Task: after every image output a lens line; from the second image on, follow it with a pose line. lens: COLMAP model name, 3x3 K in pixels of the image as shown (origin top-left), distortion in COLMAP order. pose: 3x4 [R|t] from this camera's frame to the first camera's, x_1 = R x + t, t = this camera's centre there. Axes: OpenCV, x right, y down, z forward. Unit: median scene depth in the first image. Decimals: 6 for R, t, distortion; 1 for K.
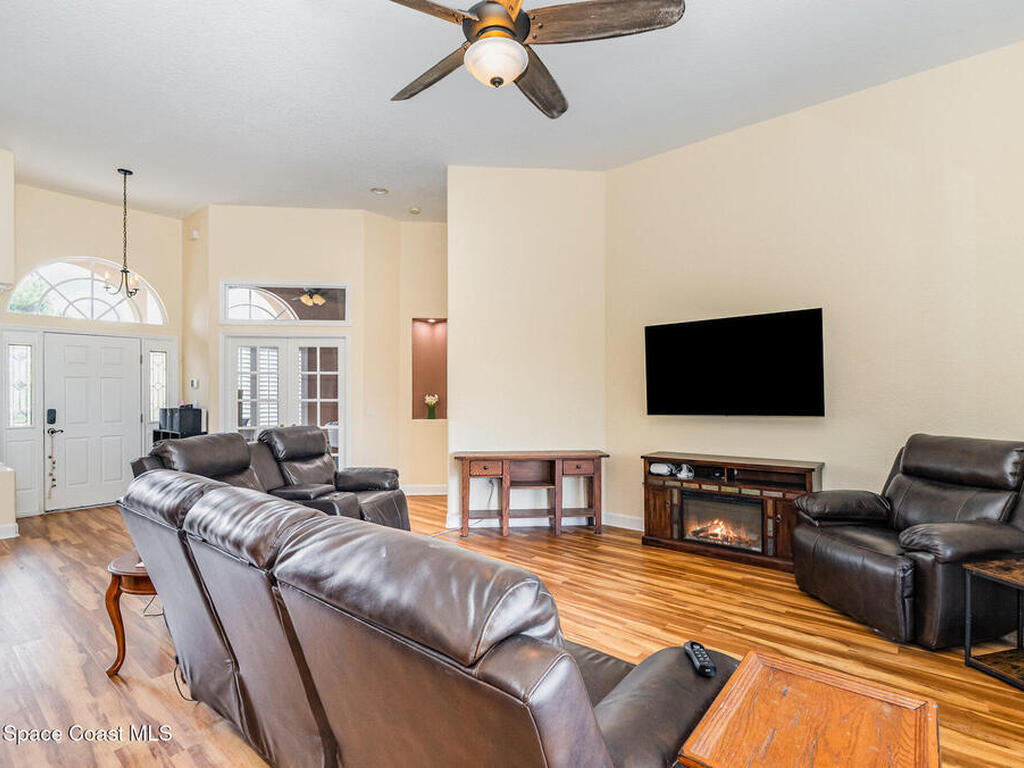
lens RADIAL K [[519.9, 0, 514.2], [0, 519.9, 386.3], [0, 0, 1]] dist [0.004130, -0.000178]
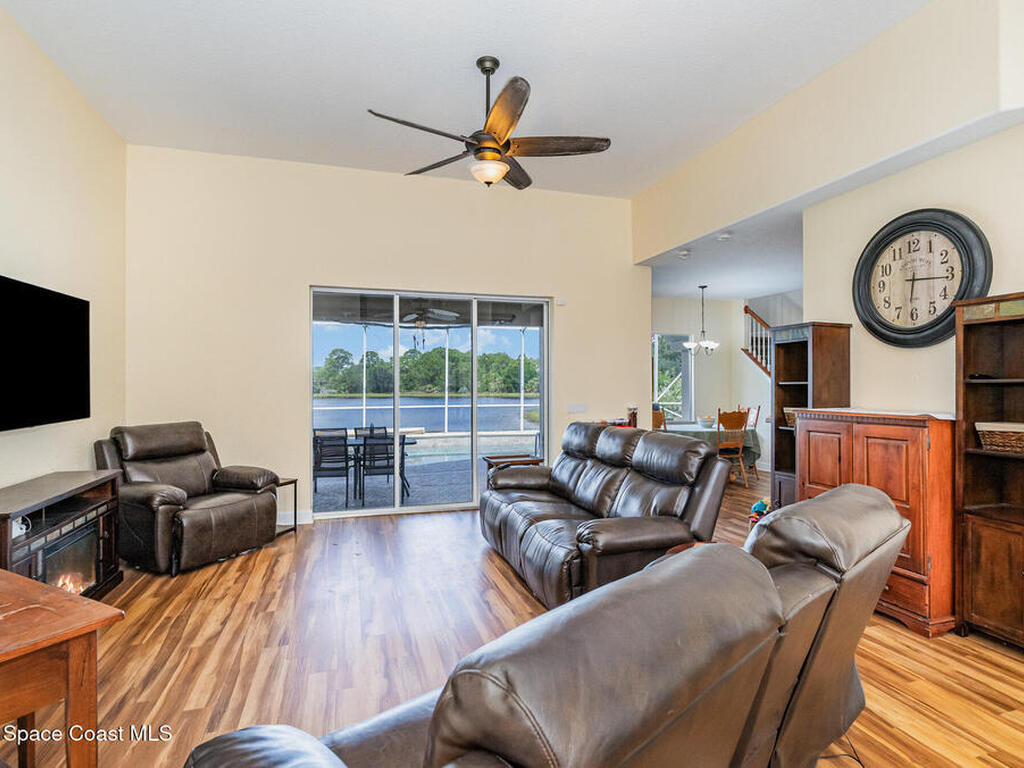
lens RADIAL K [[542.3, 0, 526.0], [0, 542.3, 380.6], [0, 0, 1]] dist [0.005943, -0.000166]
pose [[-0.843306, 0.010416, 0.537332, -0.593871], [0.001338, 0.999850, -0.017281, 0.009332], [-0.537432, -0.013855, -0.843194, 1.405839]]
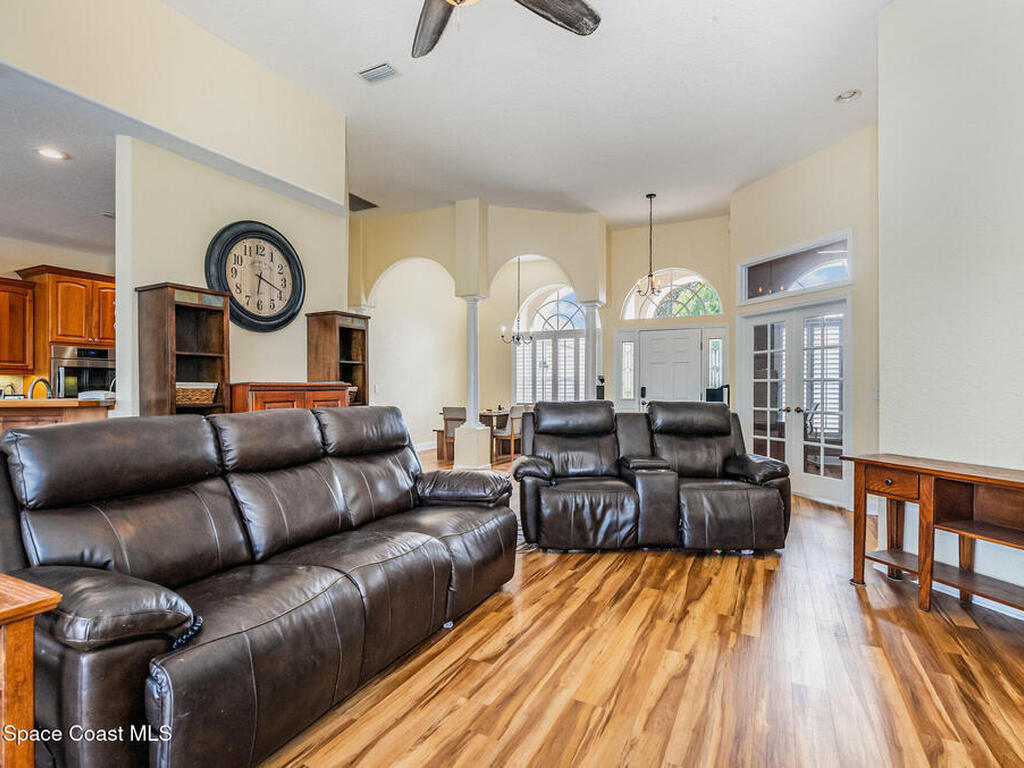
lens RADIAL K [[519.9, 0, 515.9], [0, 519.9, 388.0], [0, 0, 1]] dist [0.004130, -0.000178]
pose [[0.218484, 0.004990, -0.975828, 0.540966], [0.005869, 0.999962, 0.006428, 0.052436], [0.975823, -0.007132, 0.218447, 0.558581]]
